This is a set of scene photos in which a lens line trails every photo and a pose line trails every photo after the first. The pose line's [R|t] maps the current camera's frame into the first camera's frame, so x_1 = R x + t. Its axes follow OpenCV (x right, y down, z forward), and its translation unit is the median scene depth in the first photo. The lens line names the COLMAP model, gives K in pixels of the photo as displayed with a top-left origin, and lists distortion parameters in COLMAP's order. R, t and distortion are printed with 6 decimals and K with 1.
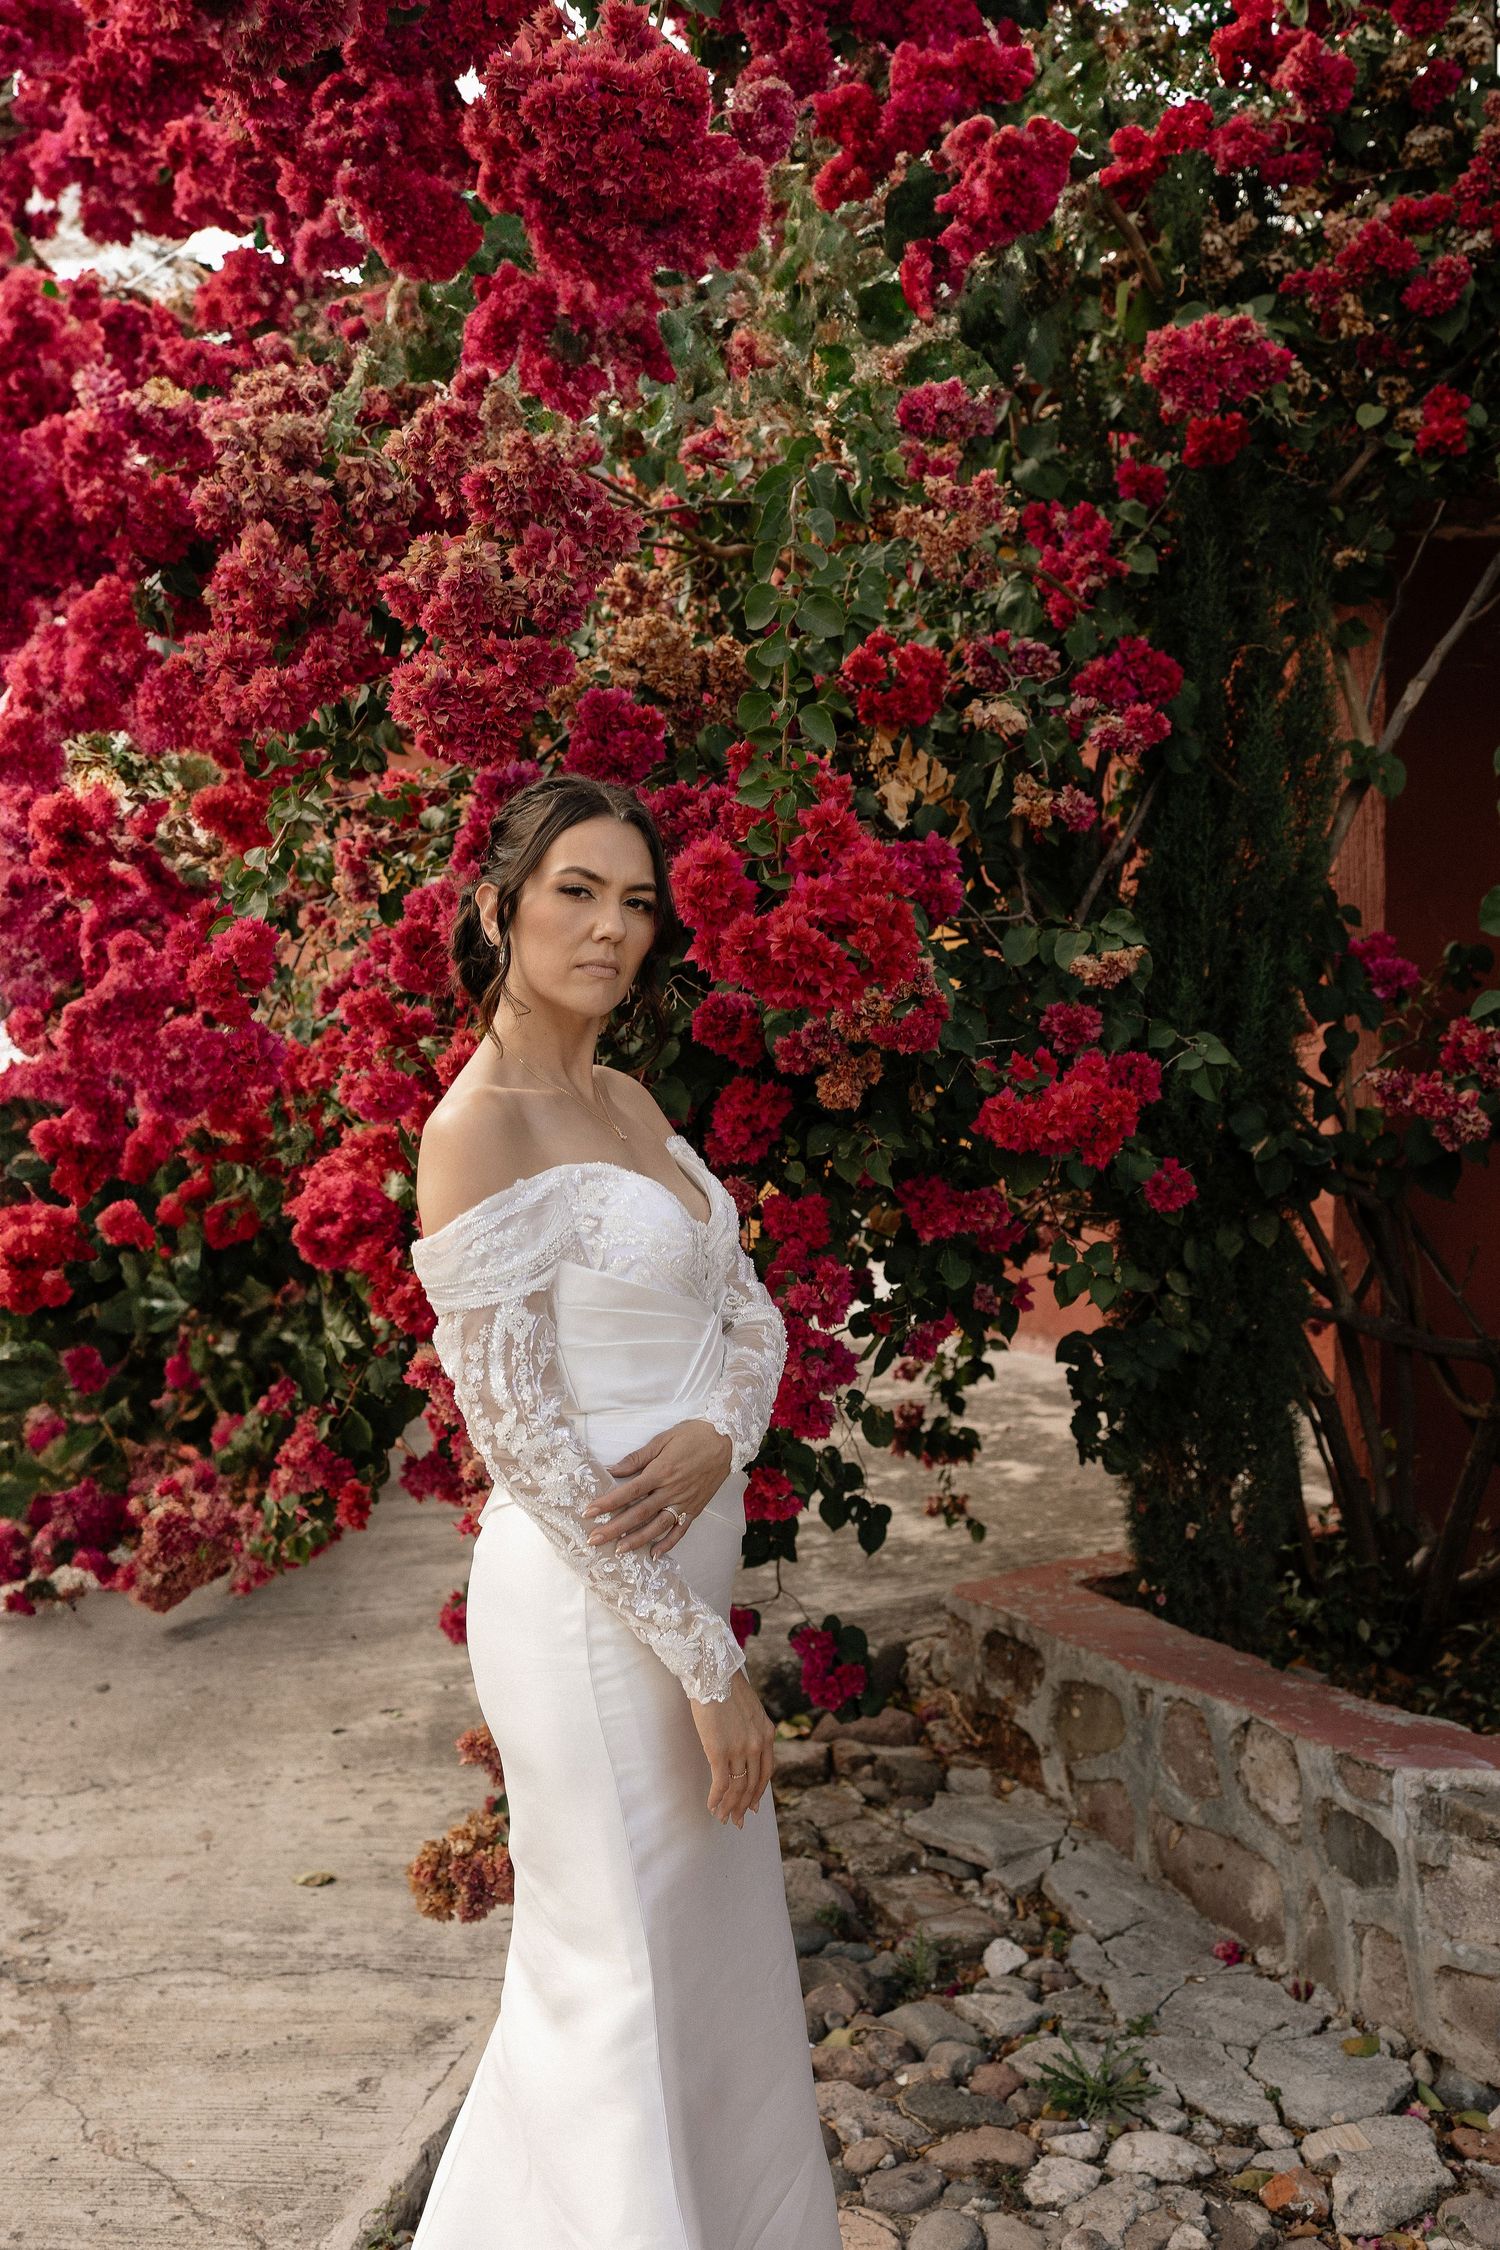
lens RADIAL K [[2341.0, 0, 745.4], [0, 2341.0, 1160.6], [0, 0, 1]] dist [0.007264, -0.000167]
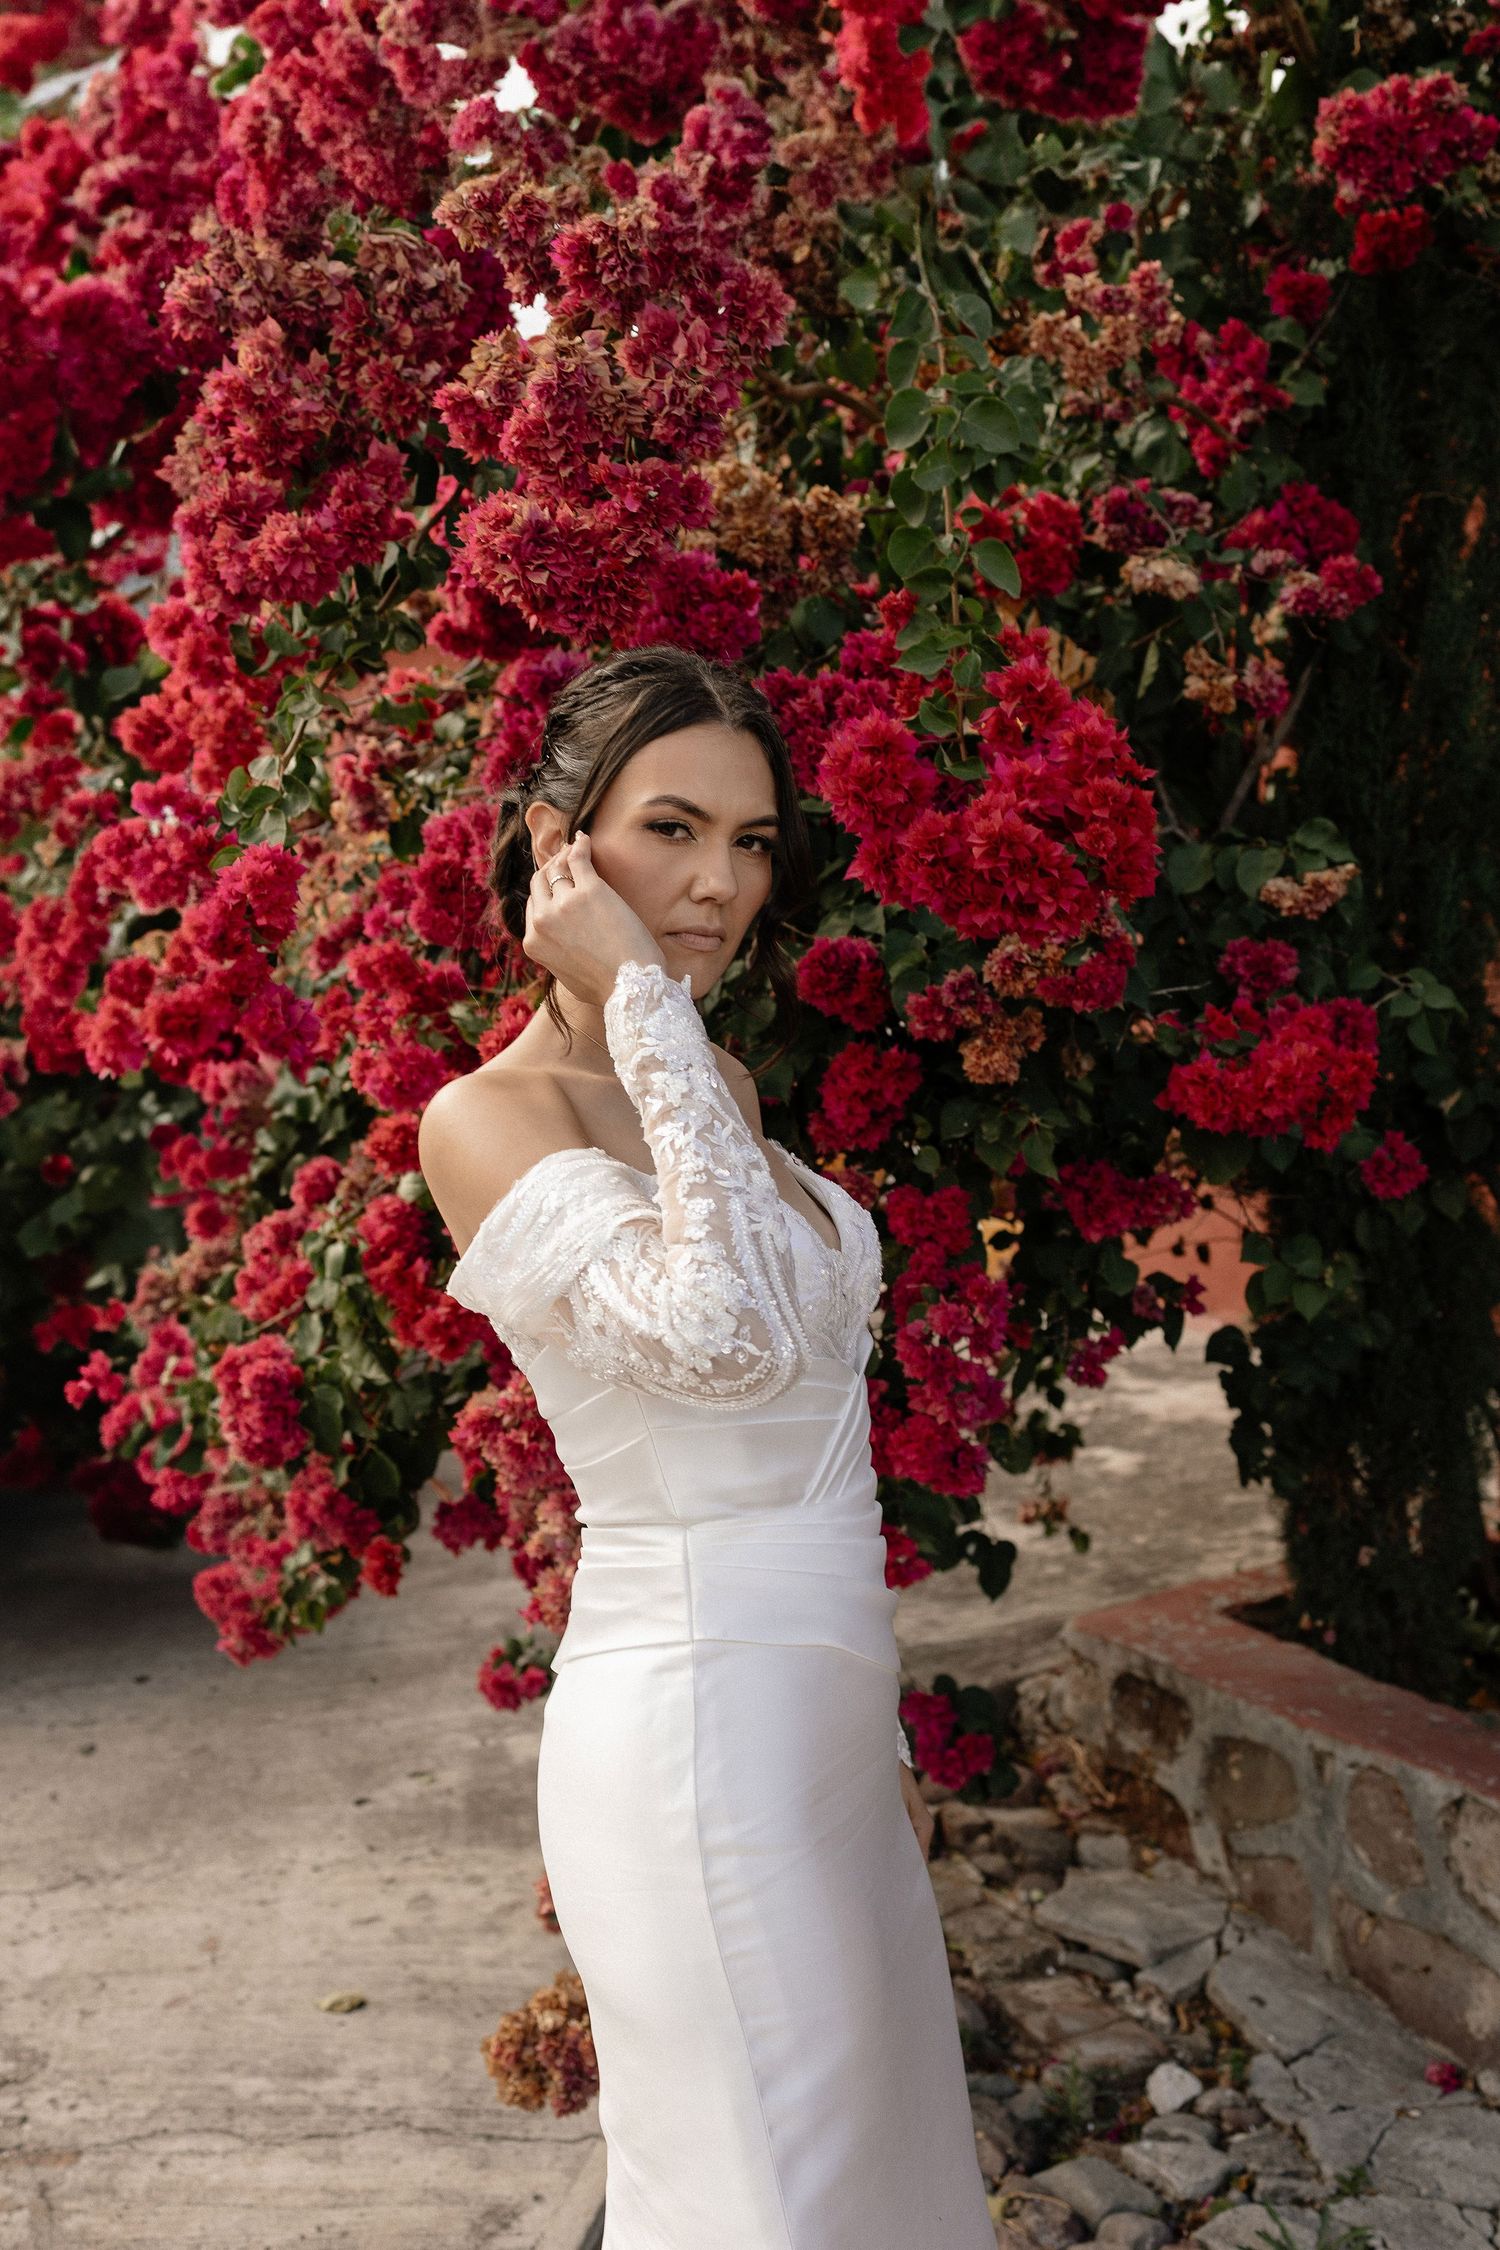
lens RADIAL K [[2192.3, 0, 670.1], [0, 2192.3, 1132.1], [0, 0, 1]] dist [0.026439, -0.030615]
pose [[0.999673, -0.022437, -0.012241, -0.050154], [0.022808, 0.999258, 0.031046, -0.026543], [0.011536, -0.031315, 0.999443, 0.226161]]
